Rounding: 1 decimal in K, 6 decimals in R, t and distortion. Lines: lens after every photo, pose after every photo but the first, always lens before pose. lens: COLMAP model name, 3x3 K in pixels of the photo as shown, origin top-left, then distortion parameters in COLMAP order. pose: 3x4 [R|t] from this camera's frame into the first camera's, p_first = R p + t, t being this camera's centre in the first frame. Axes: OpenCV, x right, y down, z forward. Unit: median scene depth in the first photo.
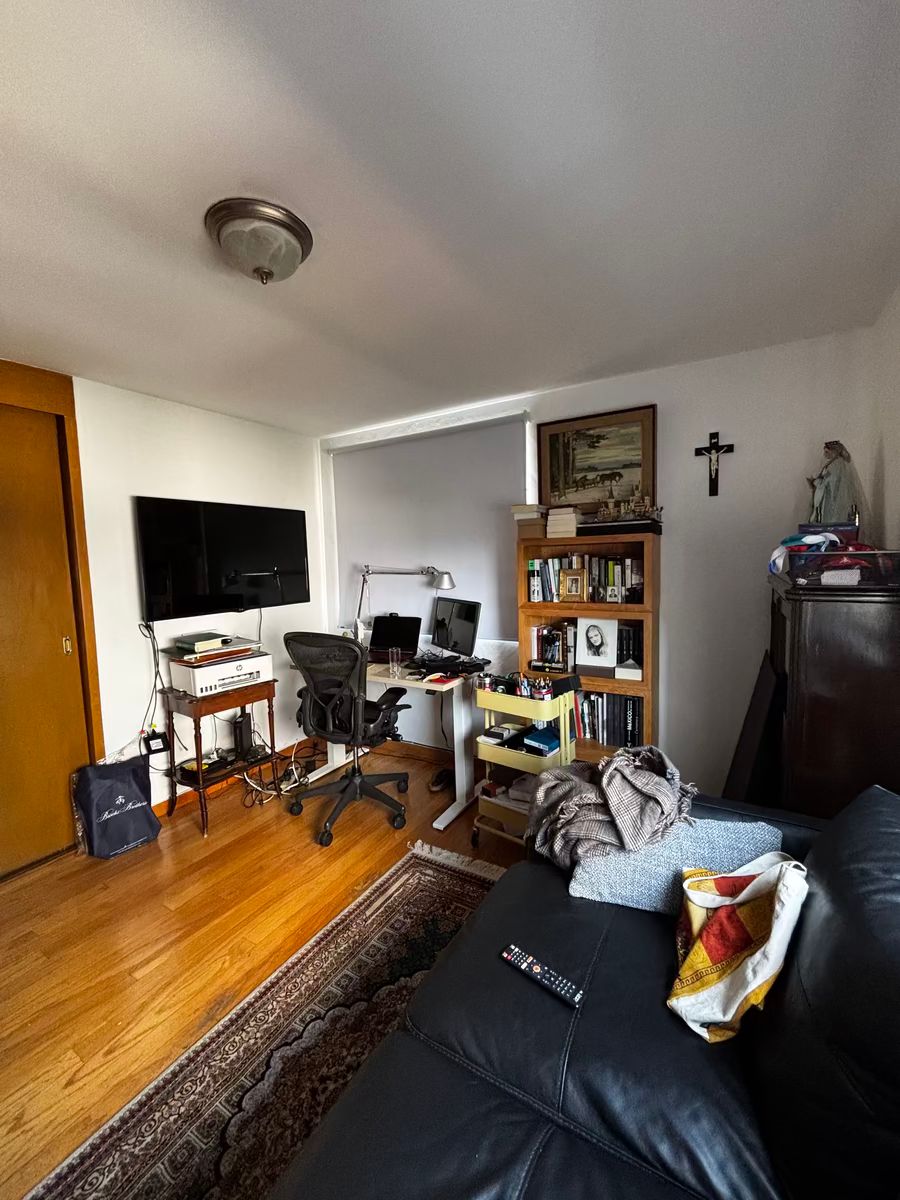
lens RADIAL K [[481.5, 0, 446.2], [0, 481.5, 598.9], [0, 0, 1]] dist [0.000902, -0.001347]
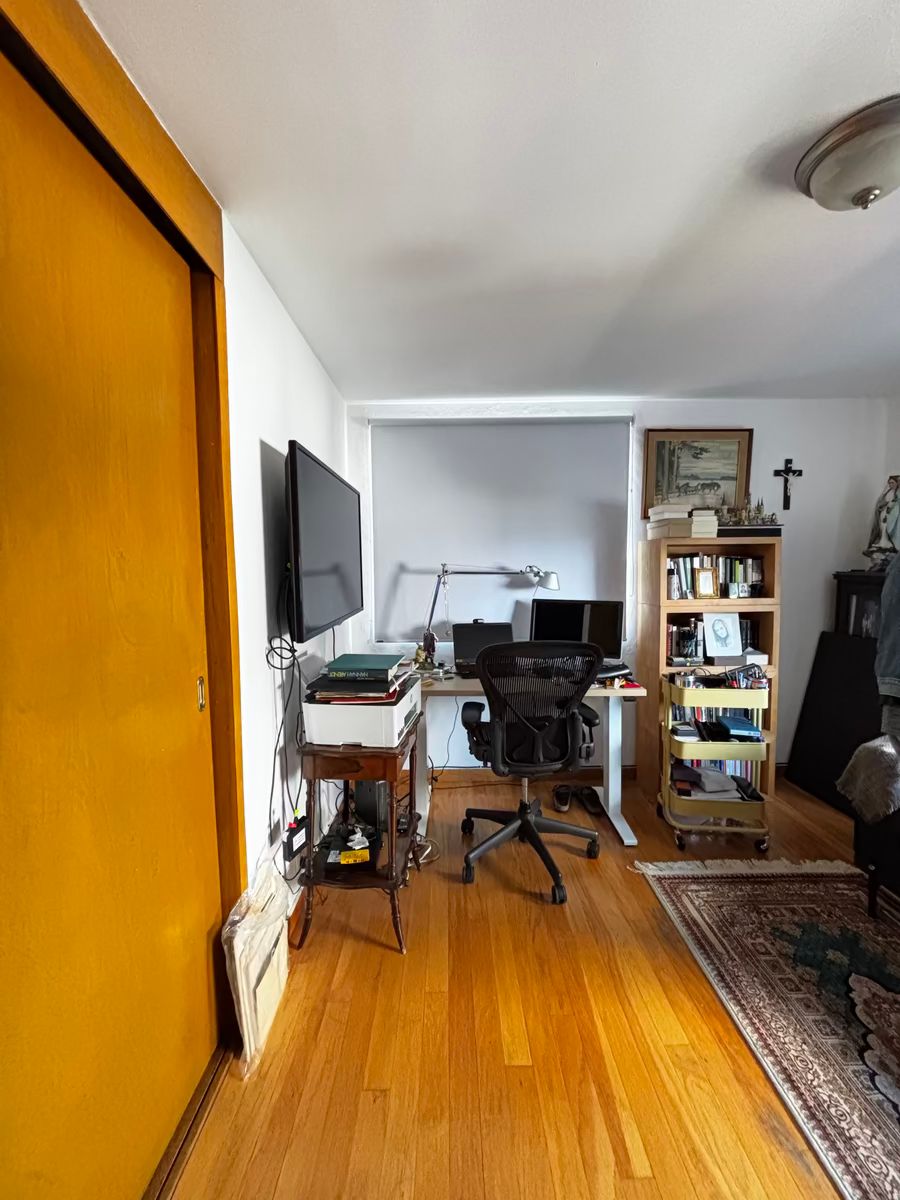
lens RADIAL K [[481.5, 0, 445.6], [0, 481.5, 600.4], [0, 0, 1]] dist [0.000902, -0.001347]
pose [[0.858679, -0.021554, 0.512061, -0.783400], [0.031376, 0.999452, -0.010546, 0.004082], [-0.511553, 0.025123, 0.858884, 0.369098]]
